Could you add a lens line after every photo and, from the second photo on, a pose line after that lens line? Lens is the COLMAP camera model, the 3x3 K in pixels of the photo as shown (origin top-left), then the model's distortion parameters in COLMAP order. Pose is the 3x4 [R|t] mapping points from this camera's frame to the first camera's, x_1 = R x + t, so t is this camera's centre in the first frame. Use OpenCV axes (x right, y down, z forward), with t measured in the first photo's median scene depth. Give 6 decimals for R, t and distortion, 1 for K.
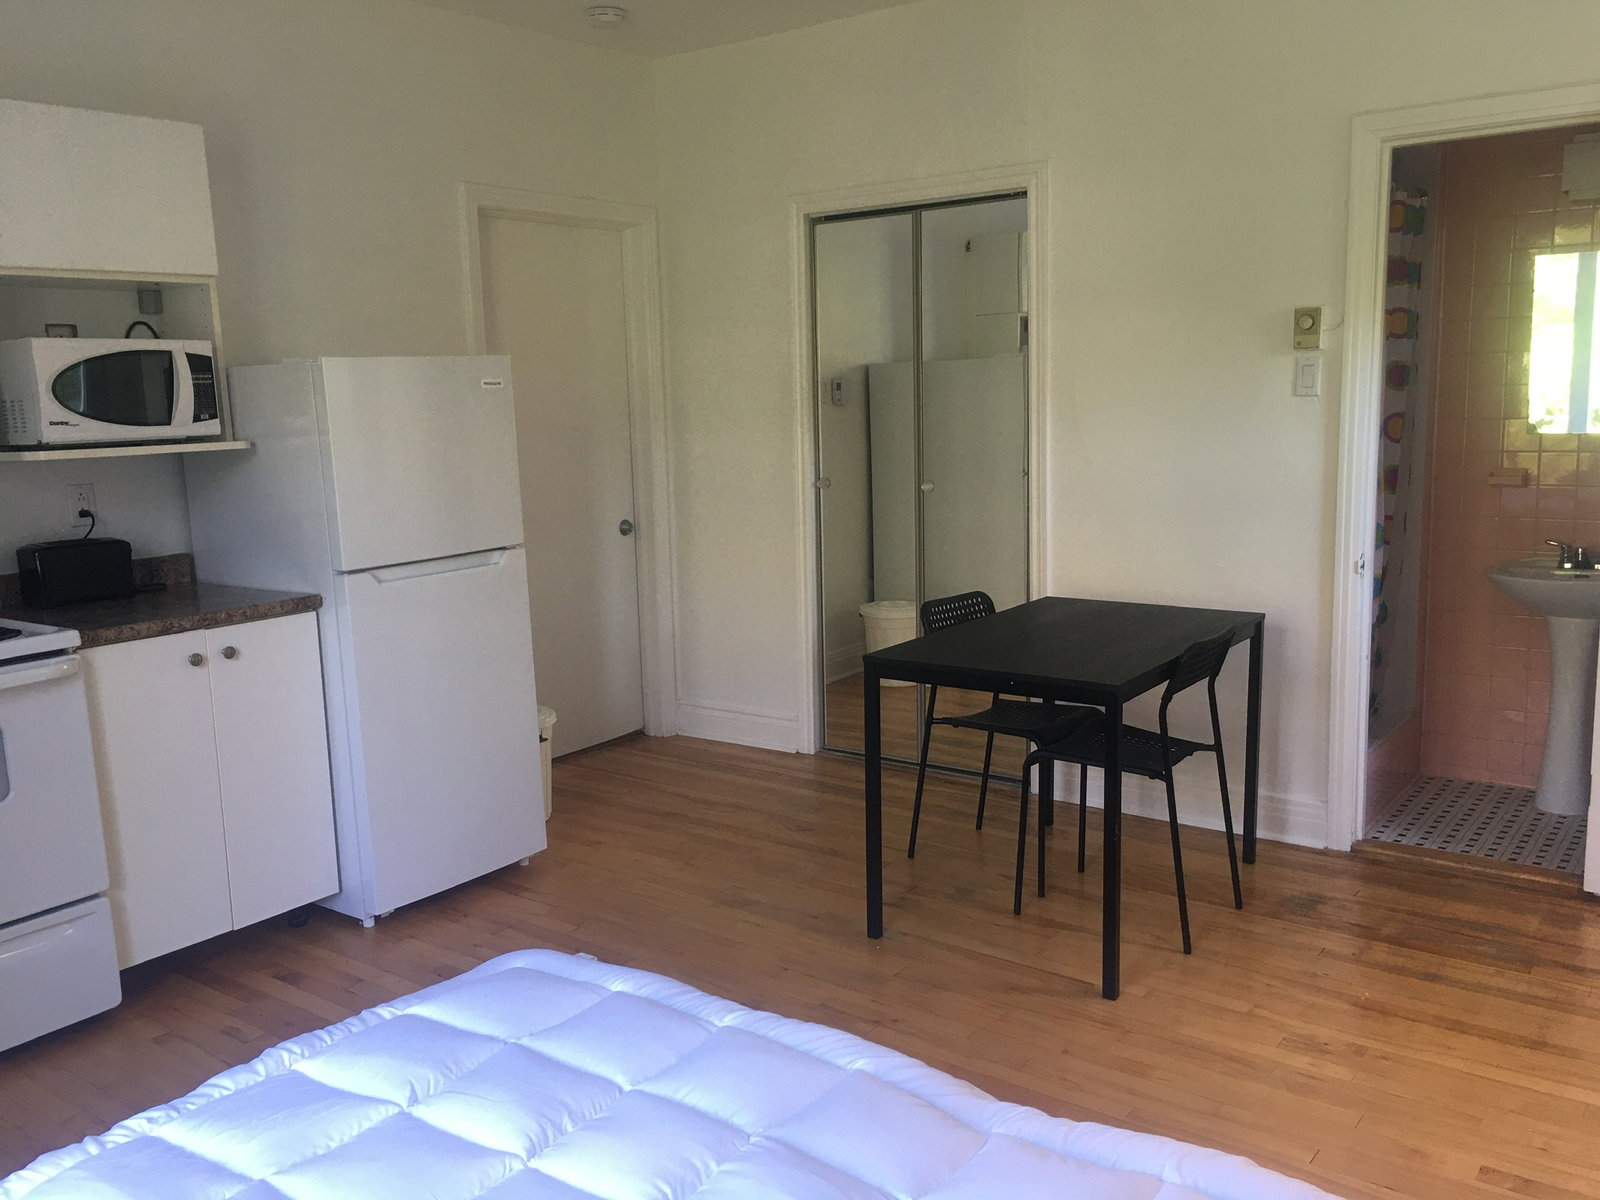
lens RADIAL K [[1344.2, 0, 810.3], [0, 1344.2, 601.4], [0, 0, 1]] dist [0.060925, -0.072455]
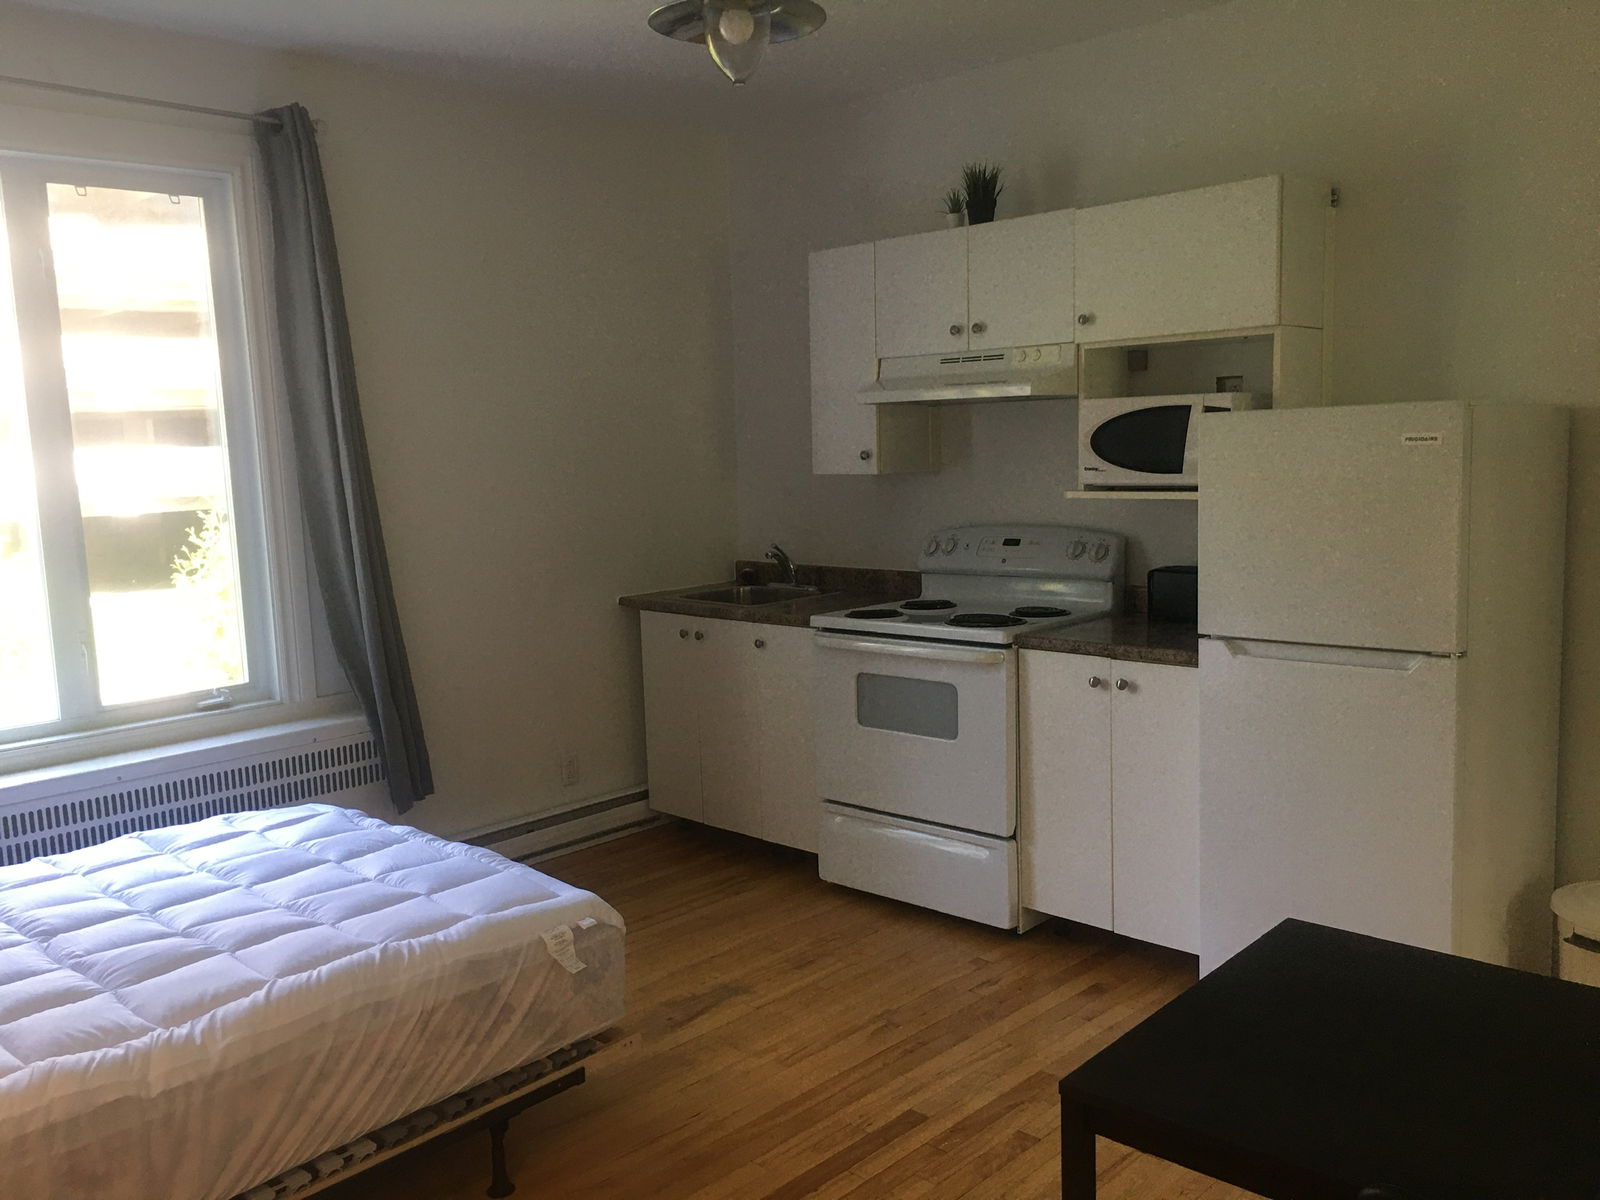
lens RADIAL K [[1344.2, 0, 787.1], [0, 1344.2, 603.7], [0, 0, 1]] dist [0.060925, -0.072455]
pose [[-0.134792, 0.157983, -0.978199, 0.646262], [-0.120082, 0.977327, 0.174389, -0.179238], [0.983571, 0.140970, -0.112765, 0.828728]]
